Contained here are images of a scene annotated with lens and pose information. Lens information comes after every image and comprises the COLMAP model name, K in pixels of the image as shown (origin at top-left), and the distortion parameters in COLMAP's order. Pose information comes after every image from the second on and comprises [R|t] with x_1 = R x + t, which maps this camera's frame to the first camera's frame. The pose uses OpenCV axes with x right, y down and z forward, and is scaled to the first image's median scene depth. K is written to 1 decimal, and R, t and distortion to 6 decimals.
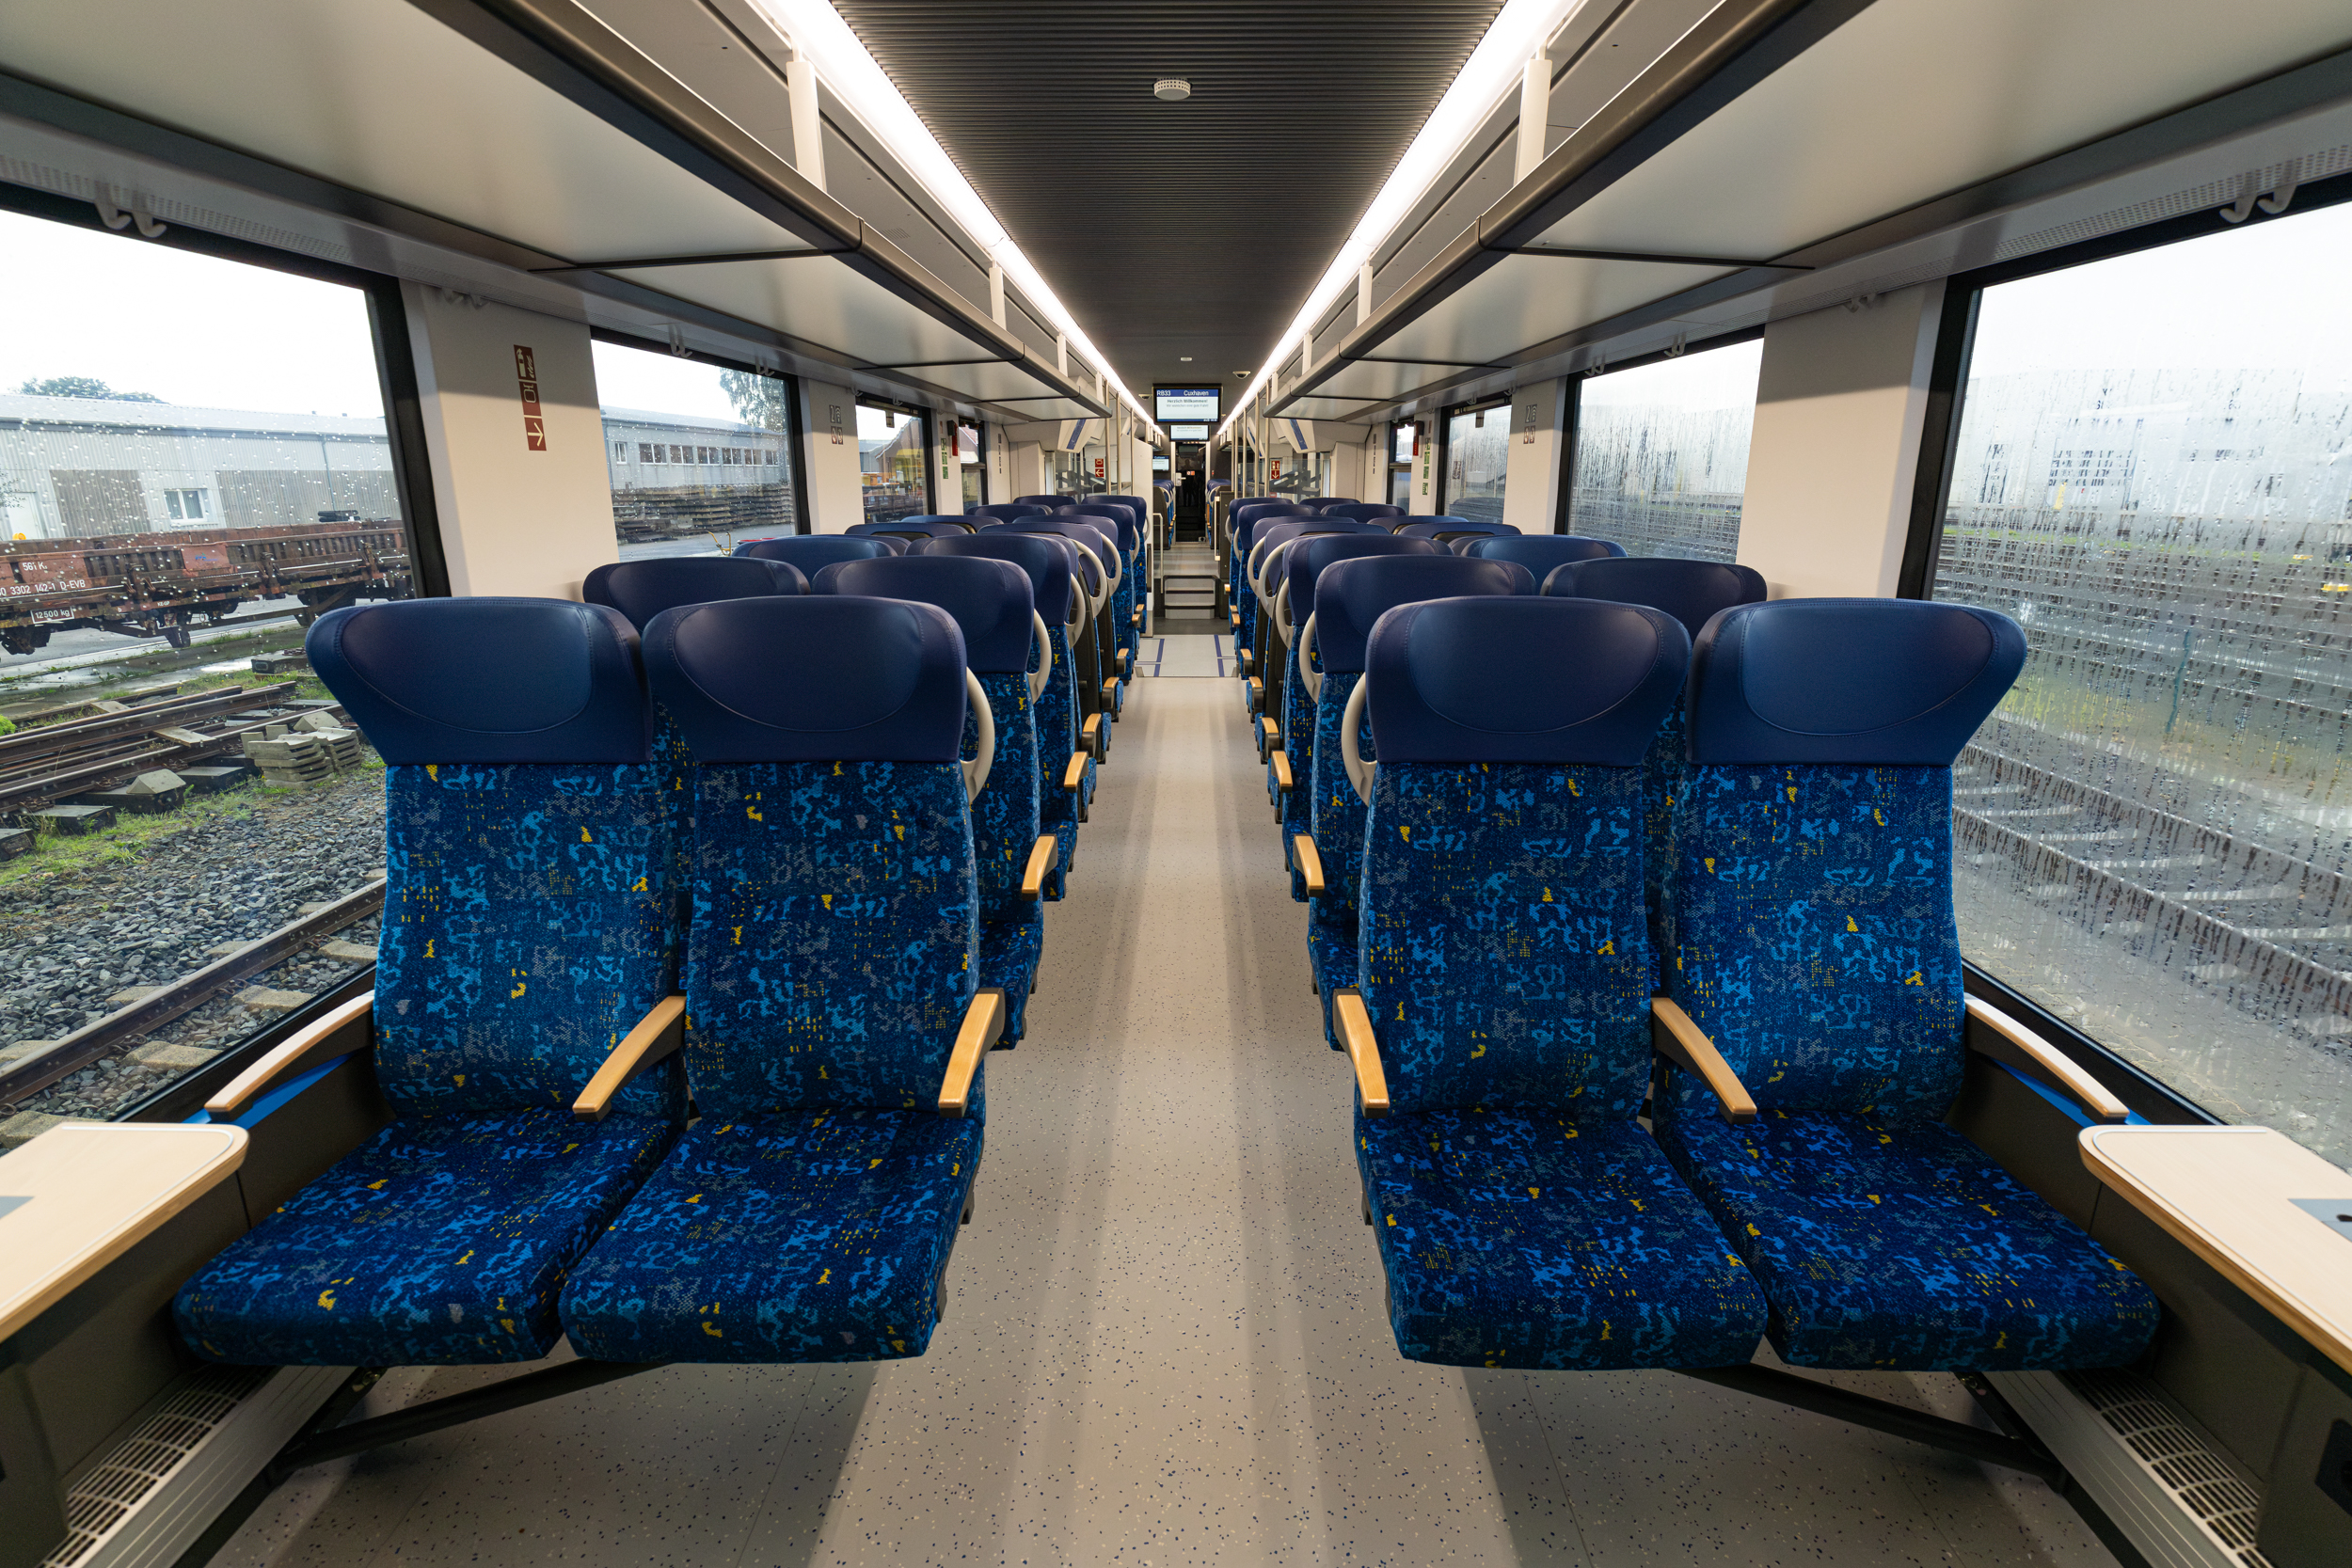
lens RADIAL K [[1160.2, 0, 1179.5], [0, 1160.2, 770.9], [0, 0, 1]] dist [0.000069, 0.000952]
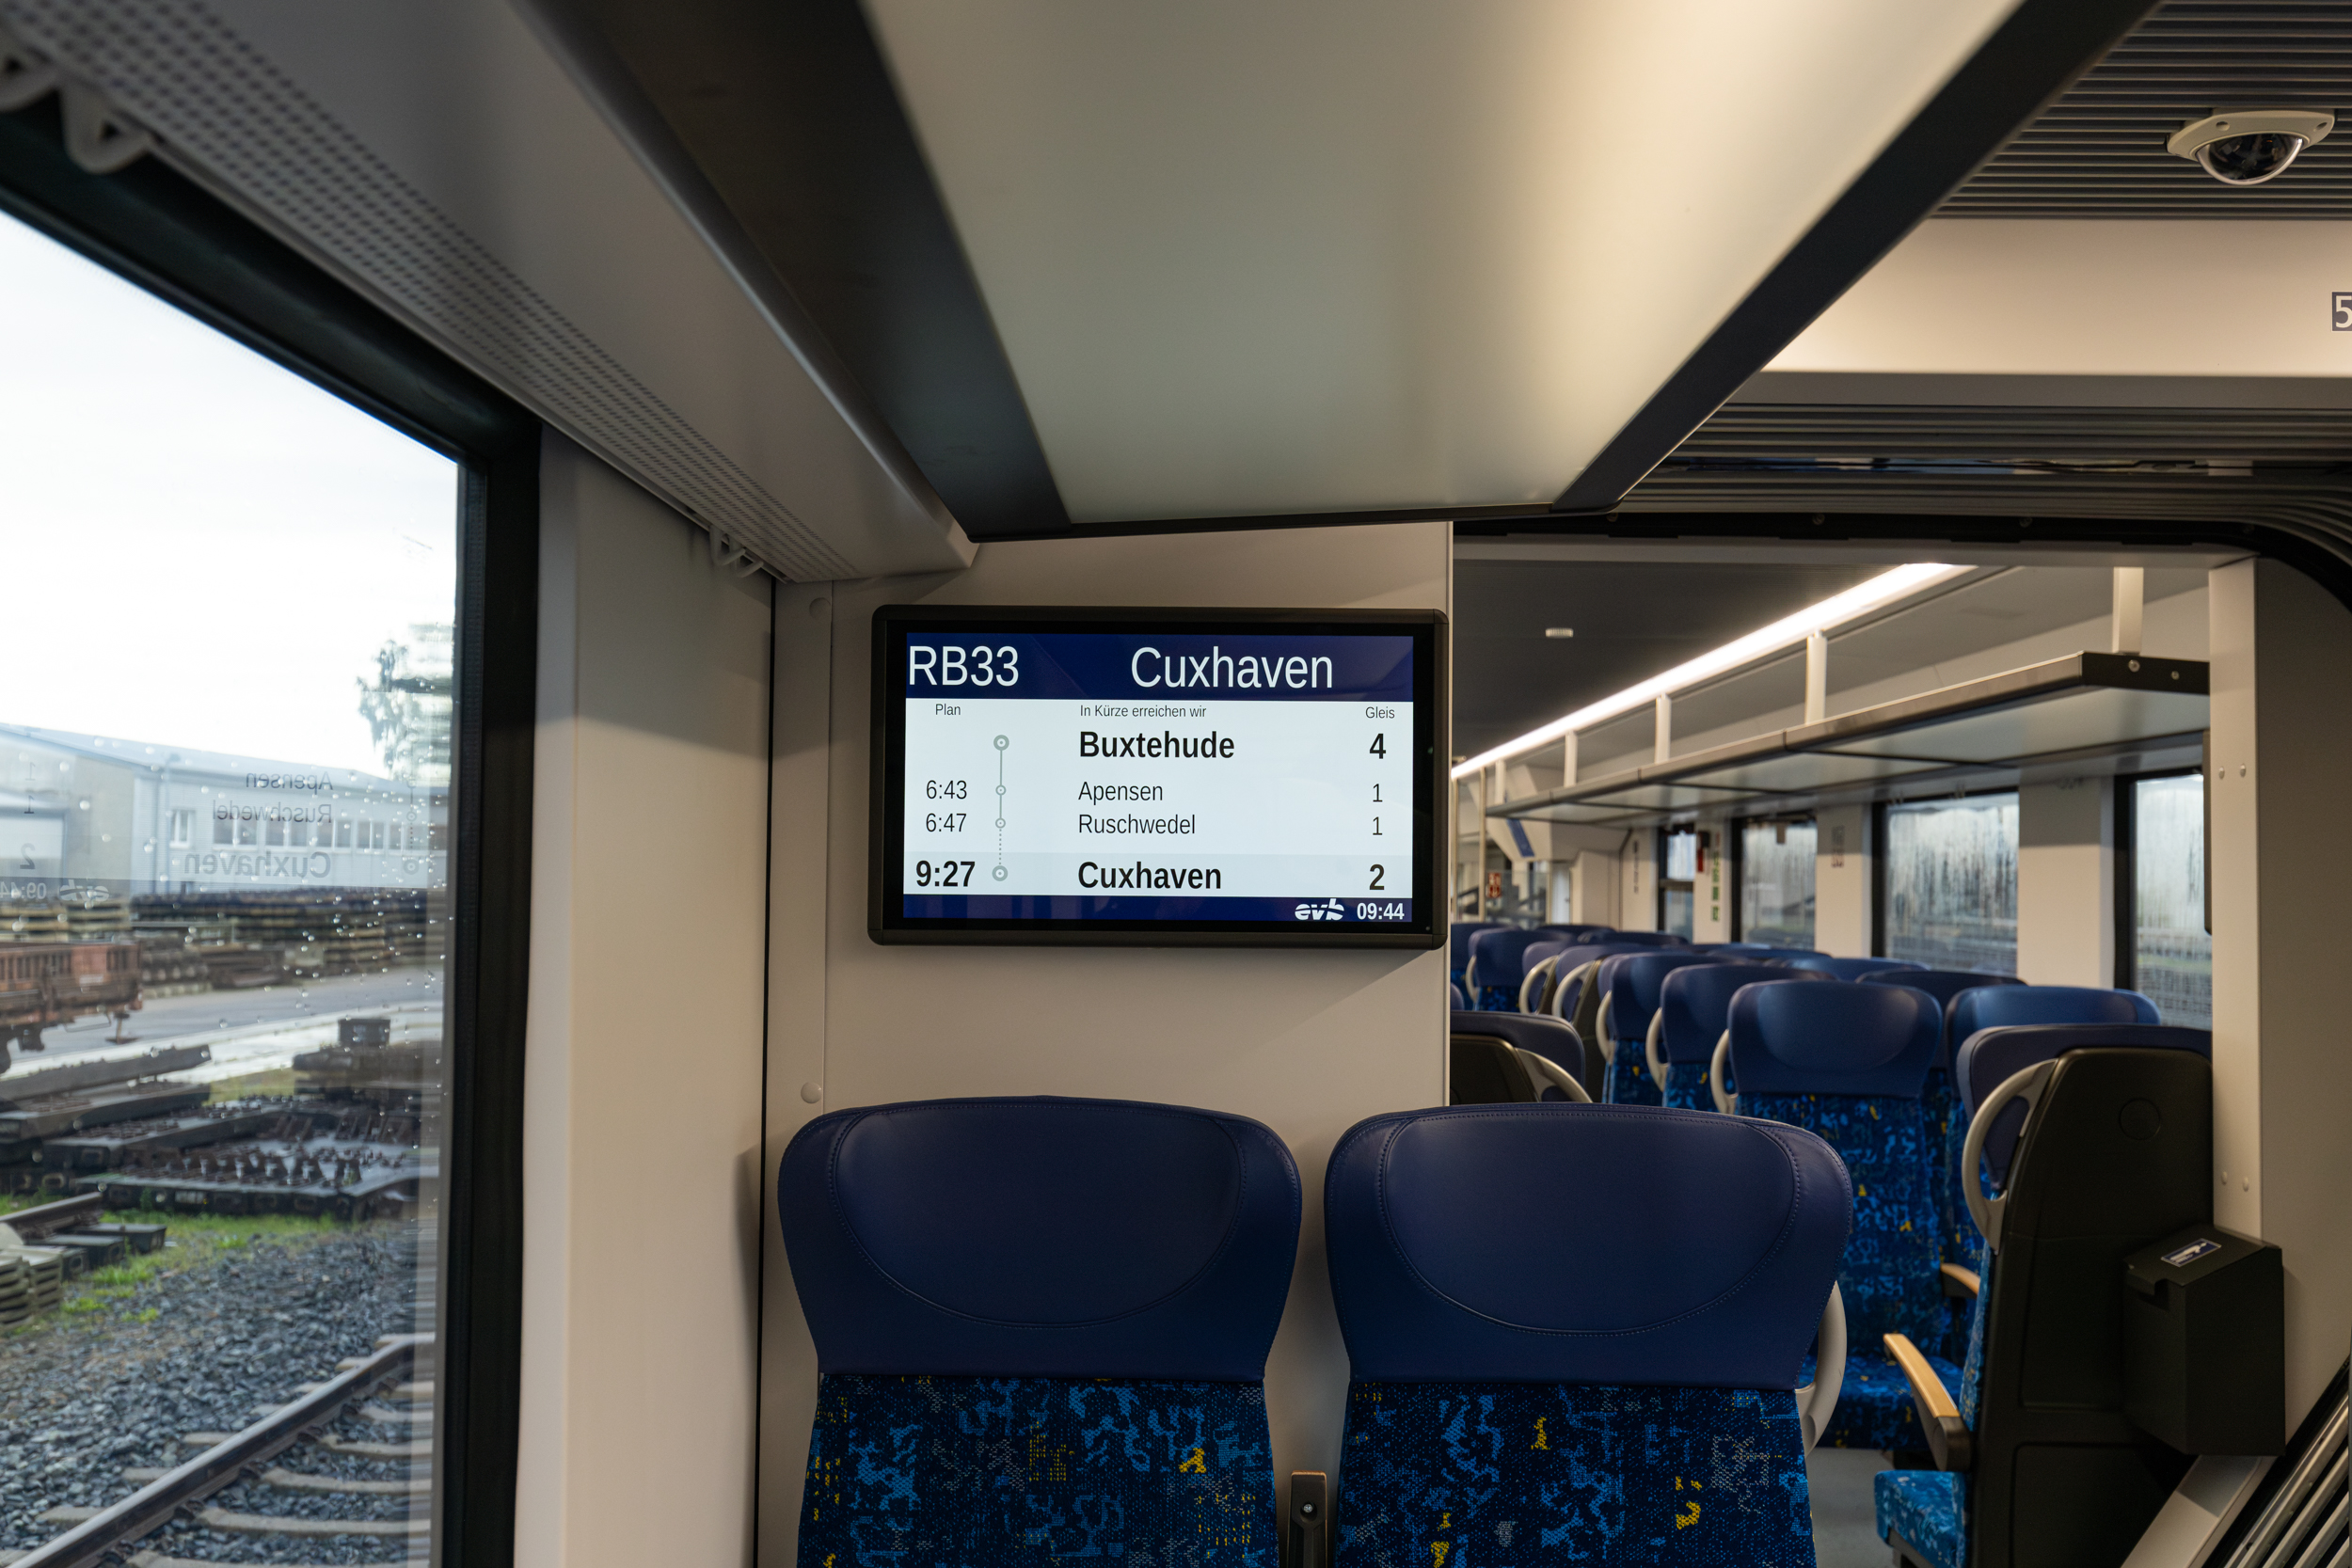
lens RADIAL K [[2283.3, 0, 1187.9], [0, 2283.3, 784.2], [0, 0, 1]] dist [0.008797, 0.017768]
pose [[0.999866, 0.016138, -0.002843, -0.493424], [-0.016272, 0.957292, -0.288664, 0.438961], [-0.001937, 0.288672, 0.957426, -1.768799]]
